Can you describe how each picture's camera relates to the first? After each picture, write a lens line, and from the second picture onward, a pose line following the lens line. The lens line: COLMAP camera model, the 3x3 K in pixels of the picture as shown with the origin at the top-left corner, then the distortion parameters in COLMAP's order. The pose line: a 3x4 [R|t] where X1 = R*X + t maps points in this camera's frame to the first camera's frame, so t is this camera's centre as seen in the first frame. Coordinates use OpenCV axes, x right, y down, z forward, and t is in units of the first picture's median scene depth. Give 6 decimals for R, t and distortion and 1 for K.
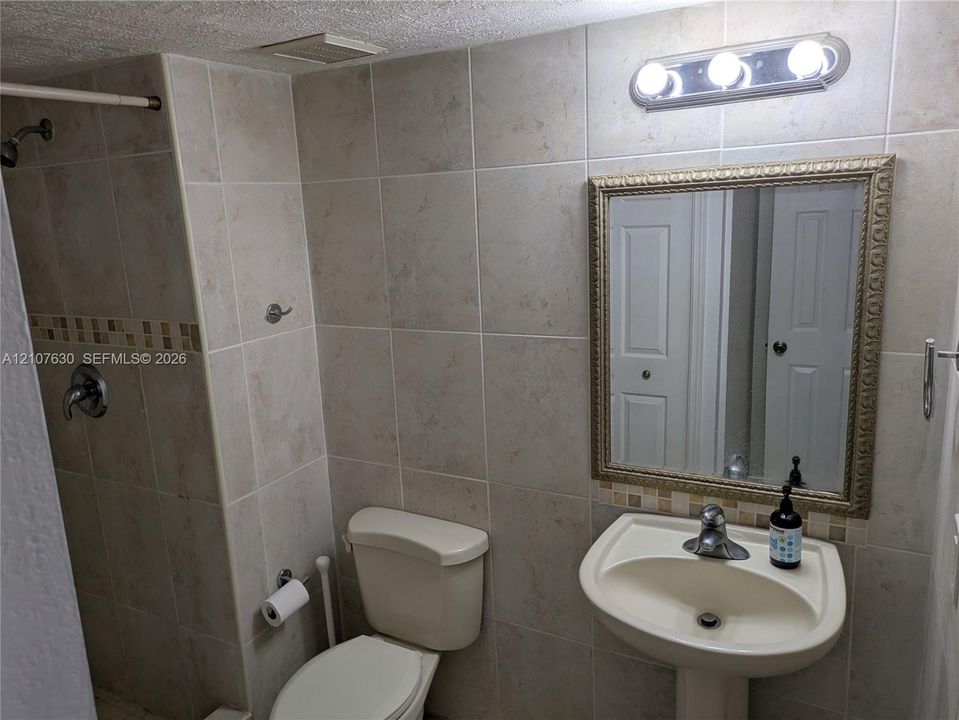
lens RADIAL K [[717.5, 0, 477.3], [0, 717.5, 361.0], [0, 0, 1]] dist [0.033282, -0.019369]
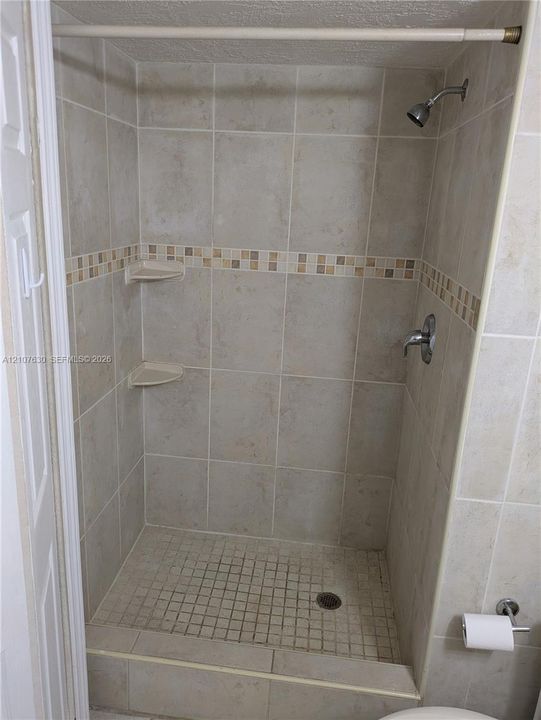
lens RADIAL K [[538.7, 0, 269.1], [0, 538.7, 354.2], [0, 0, 1]] dist [0.033282, -0.019369]
pose [[0.366505, 0.325793, -0.871512, 0.111050], [-0.265140, 0.934424, 0.237810, -0.073095], [0.891838, 0.143914, 0.428852, 0.462230]]
